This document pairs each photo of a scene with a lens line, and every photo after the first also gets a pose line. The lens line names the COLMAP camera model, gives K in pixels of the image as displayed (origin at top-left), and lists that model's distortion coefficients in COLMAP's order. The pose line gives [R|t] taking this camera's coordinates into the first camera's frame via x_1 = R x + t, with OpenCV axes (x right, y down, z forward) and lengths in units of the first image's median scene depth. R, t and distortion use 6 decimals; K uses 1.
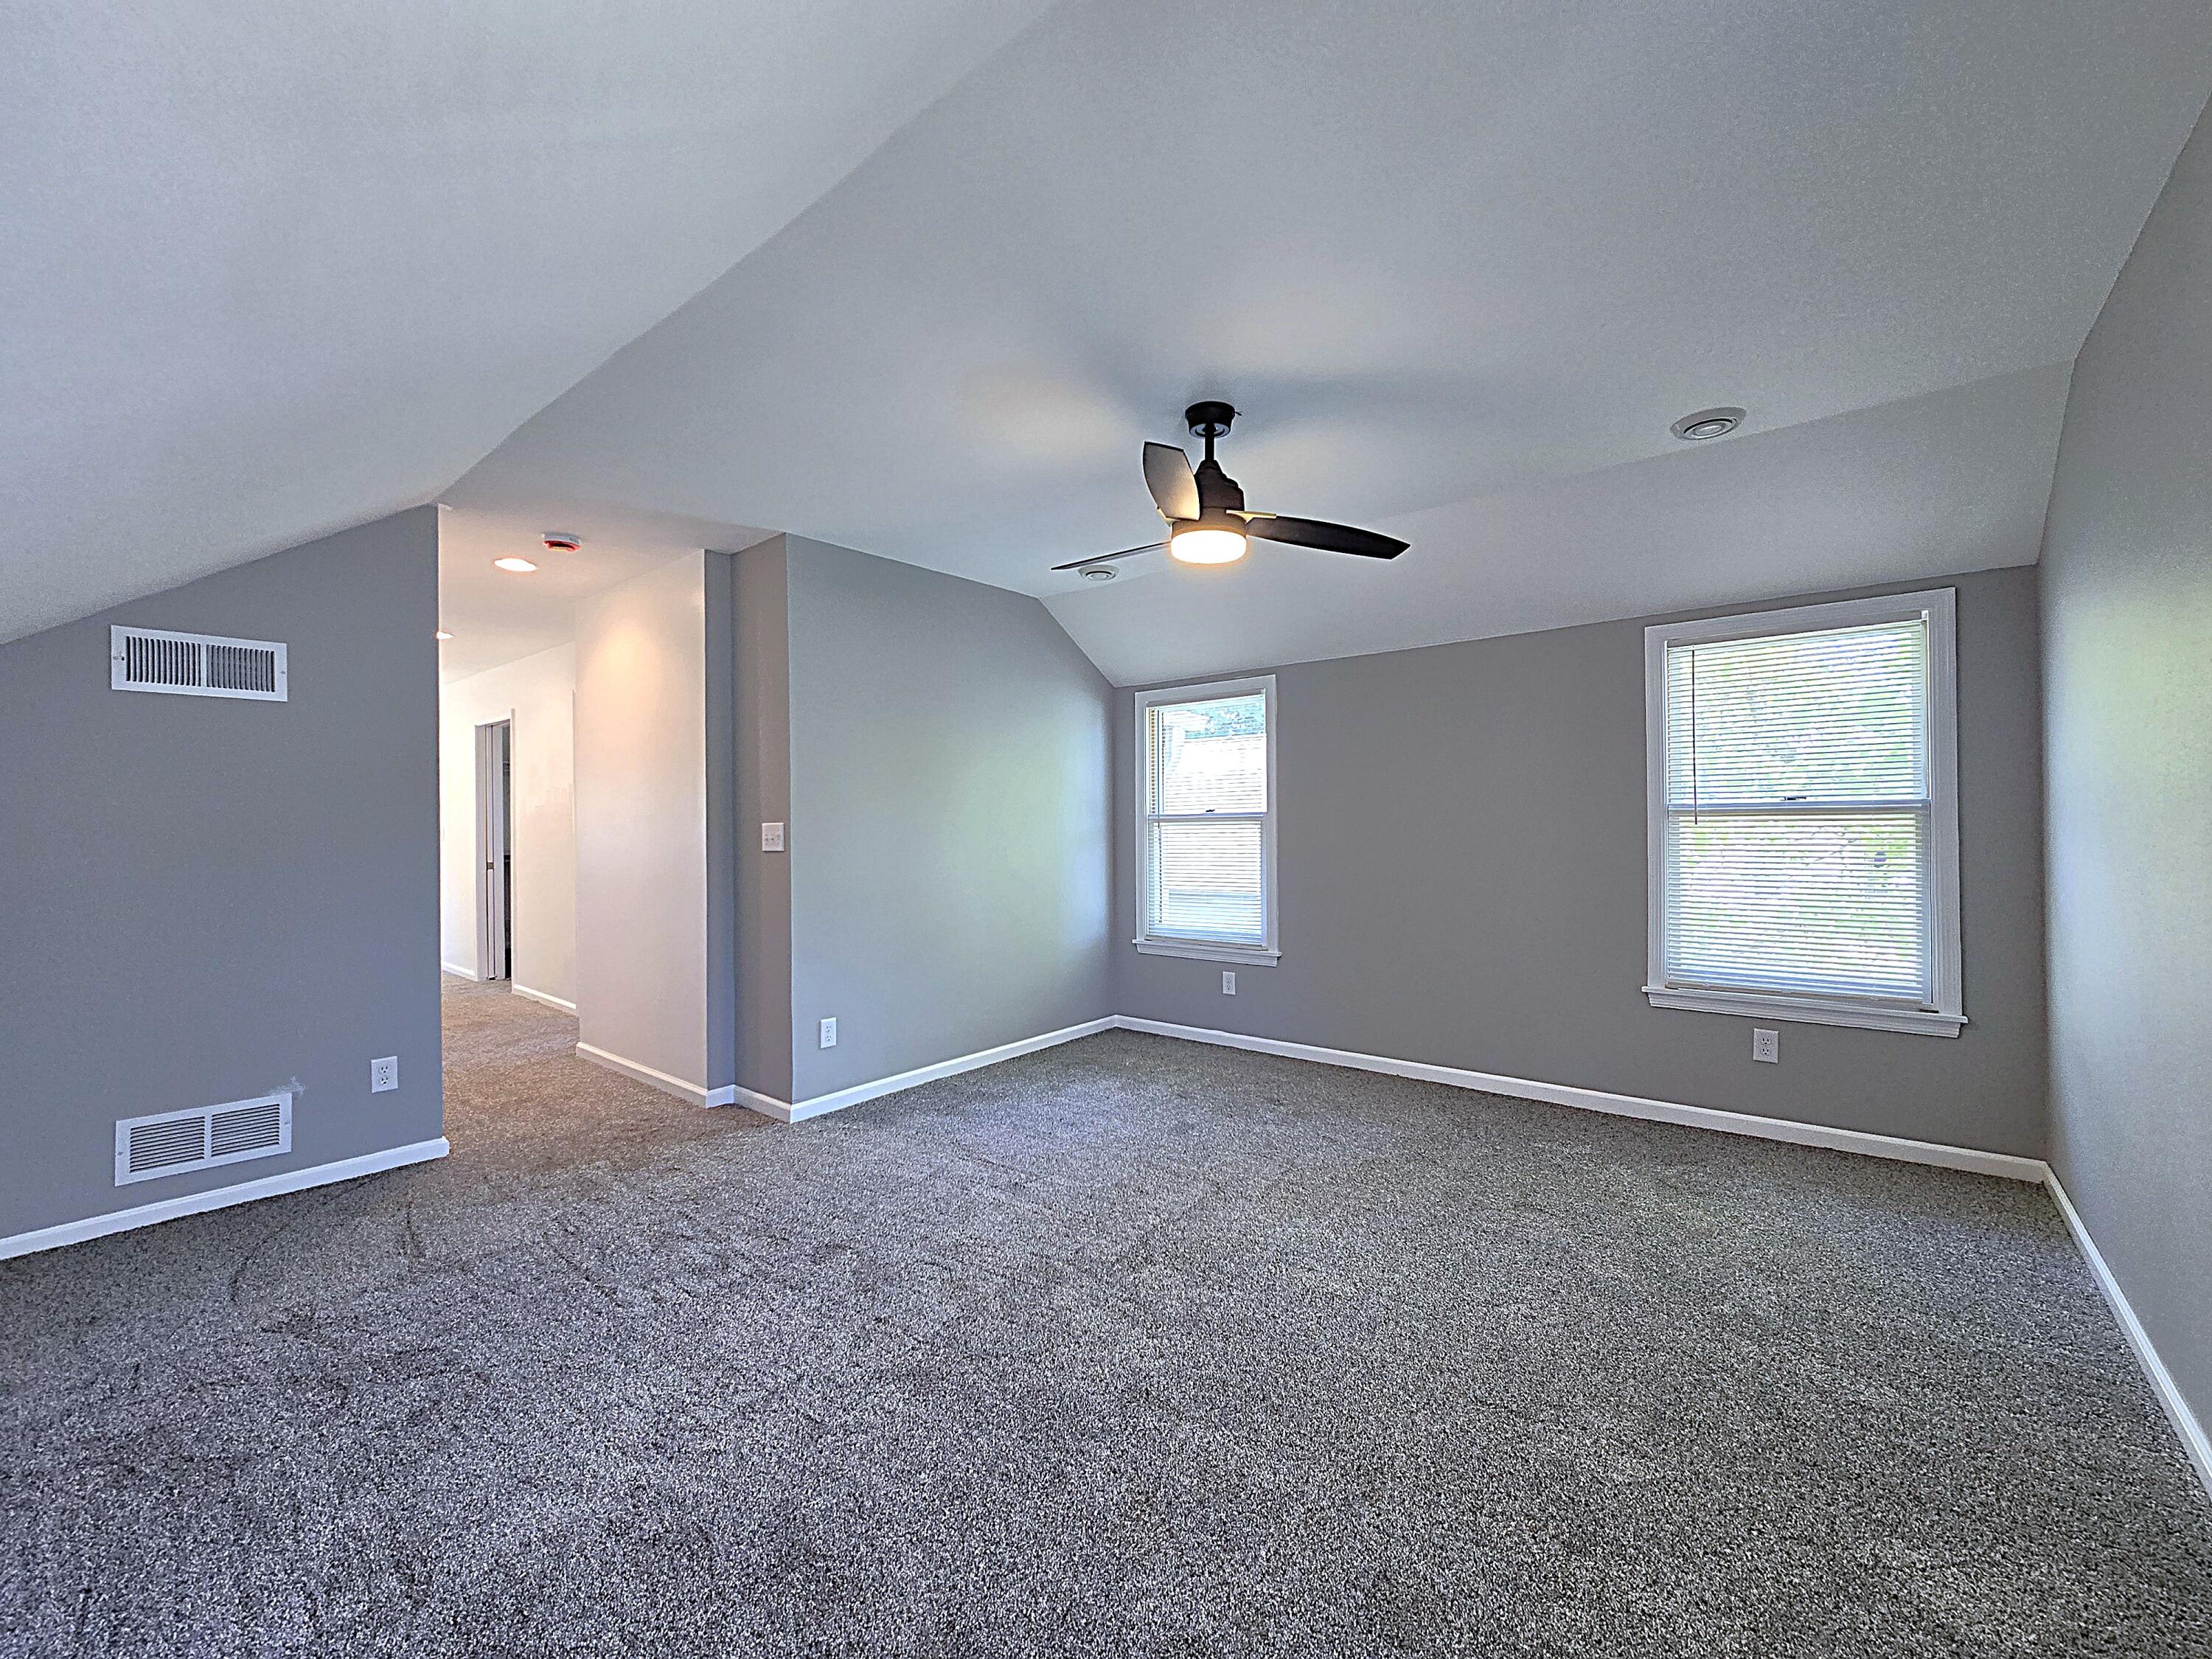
lens RADIAL K [[903.7, 0, 1116.7], [0, 903.7, 824.0], [0, 0, 1]] dist [-0.002074, -0.000478]
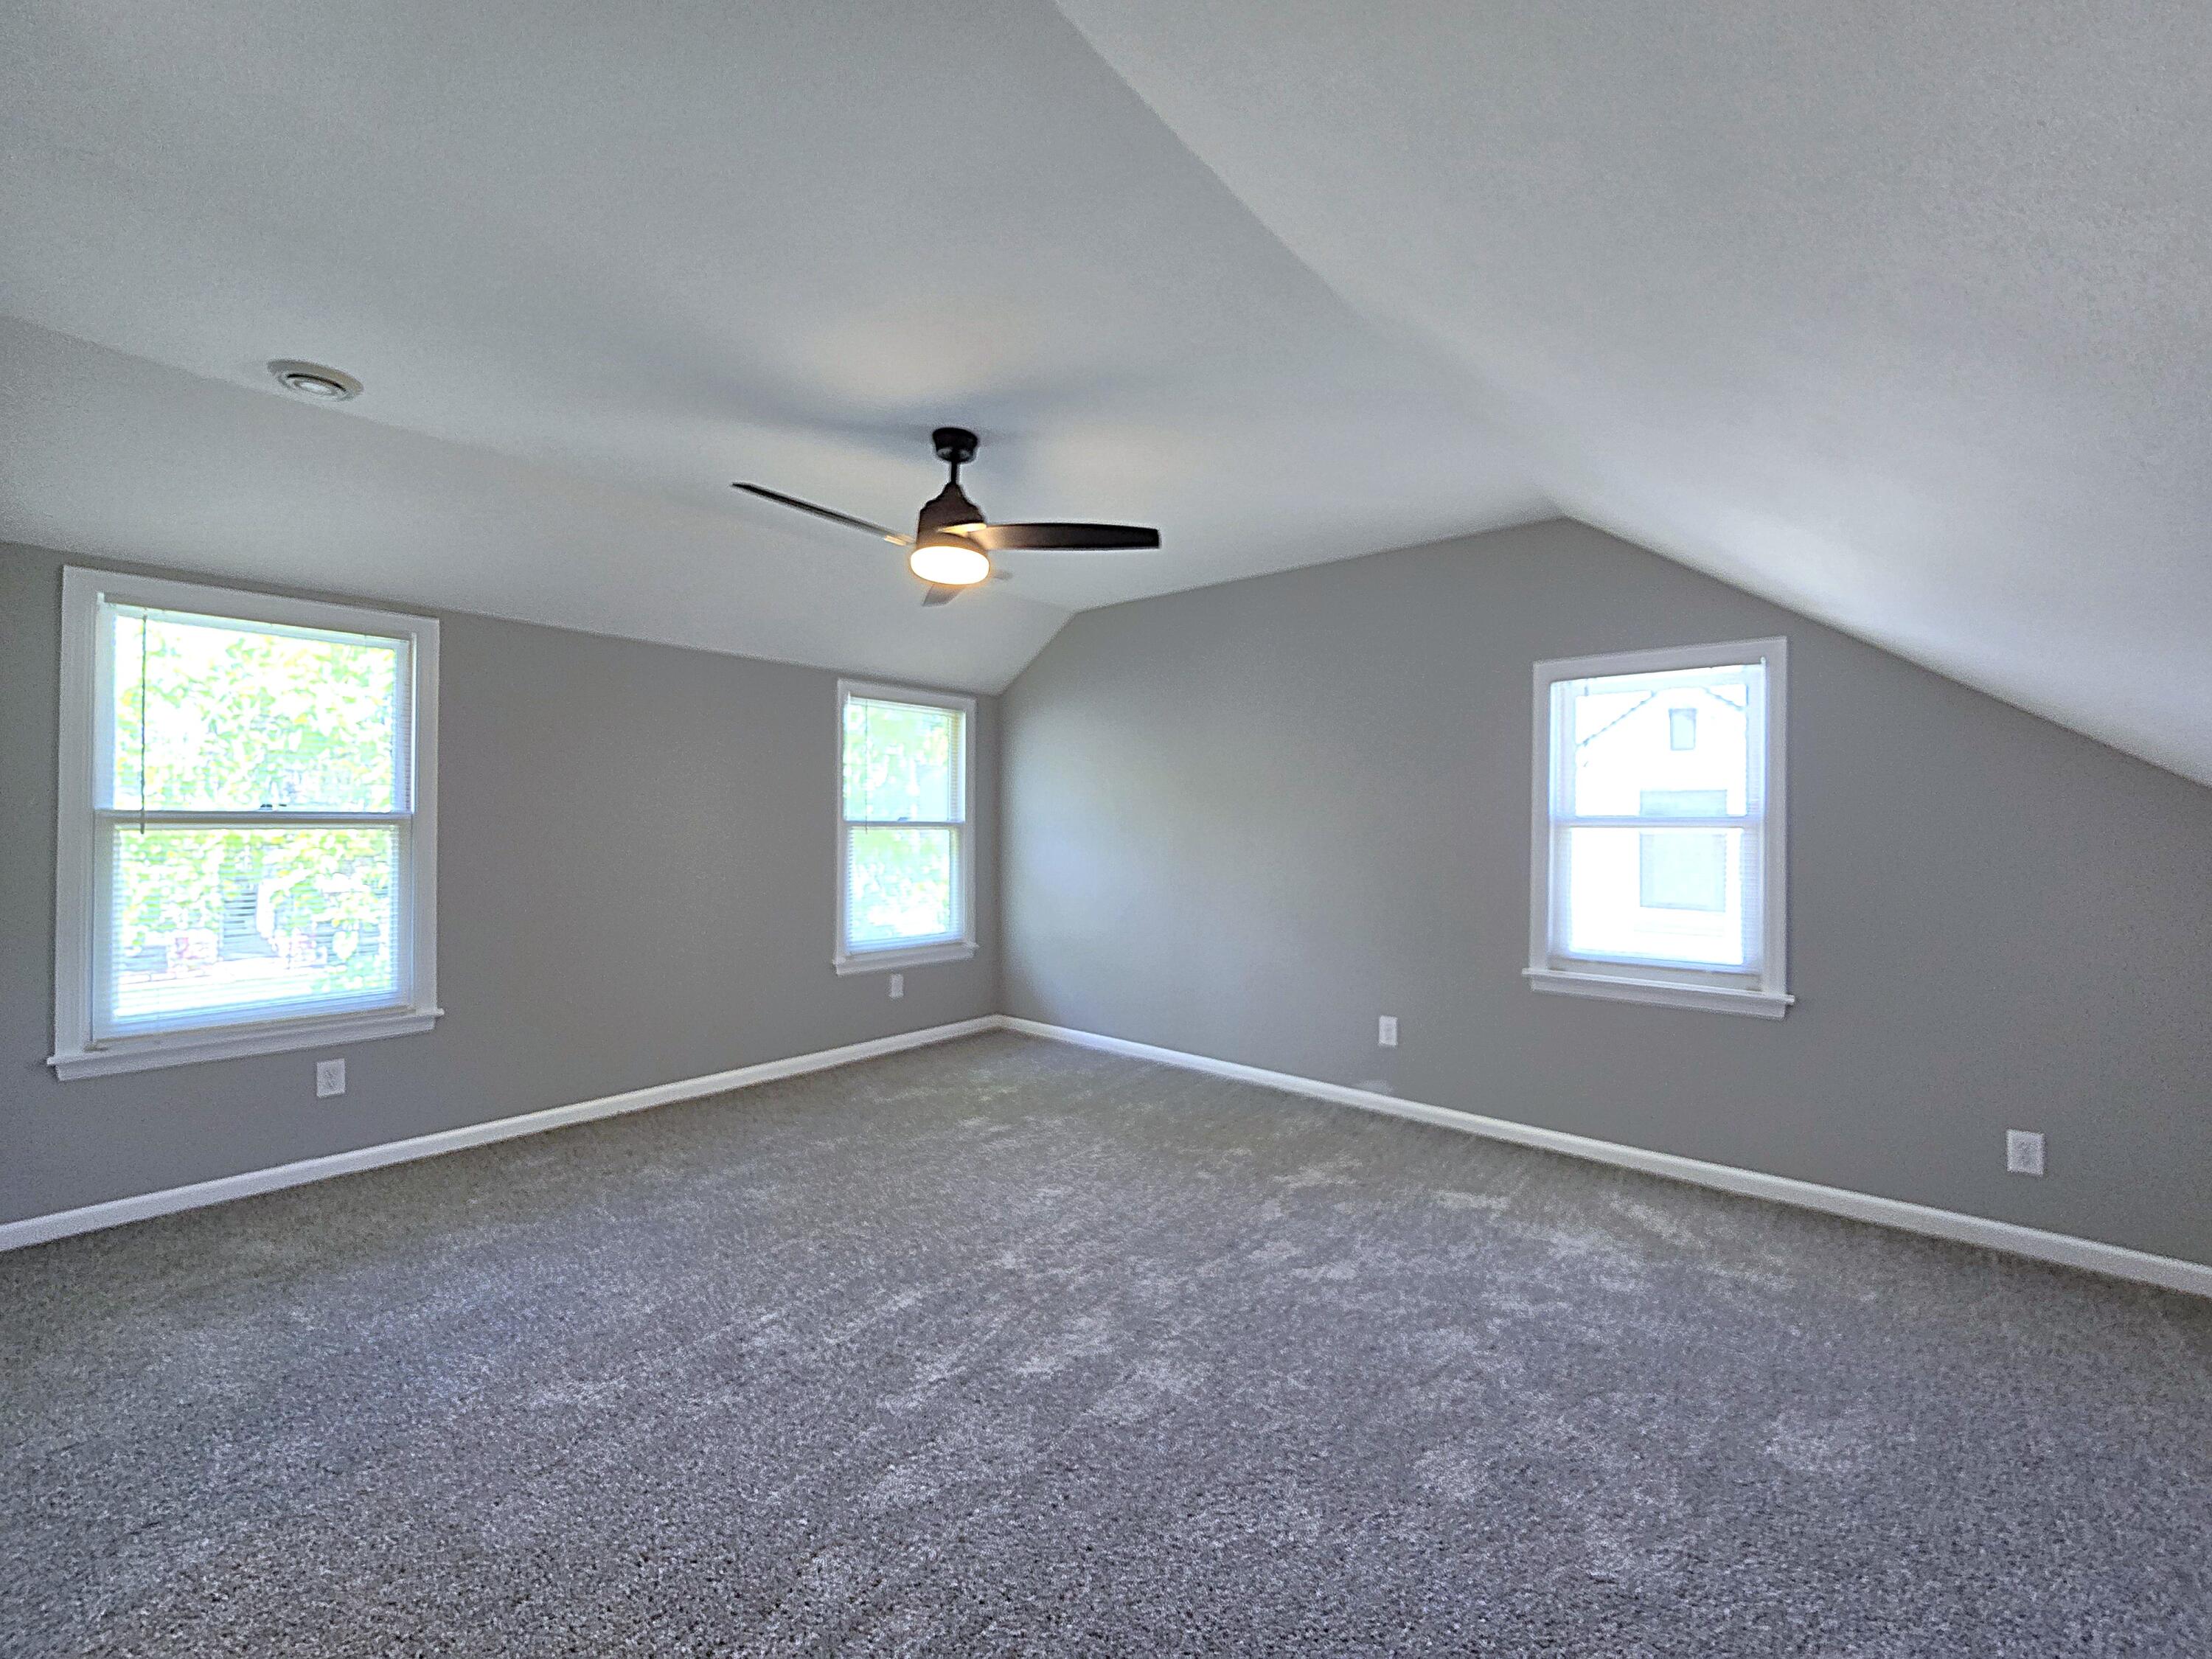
lens RADIAL K [[923.0, 0, 1117.5], [0, 923.0, 823.4], [0, 0, 1]] dist [0.003040, -0.000706]
pose [[0.014342, 0.015328, 0.999780, -0.732286], [-0.001629, 0.999882, -0.015306, 0.007671], [-0.999896, -0.001409, 0.014365, 0.615752]]
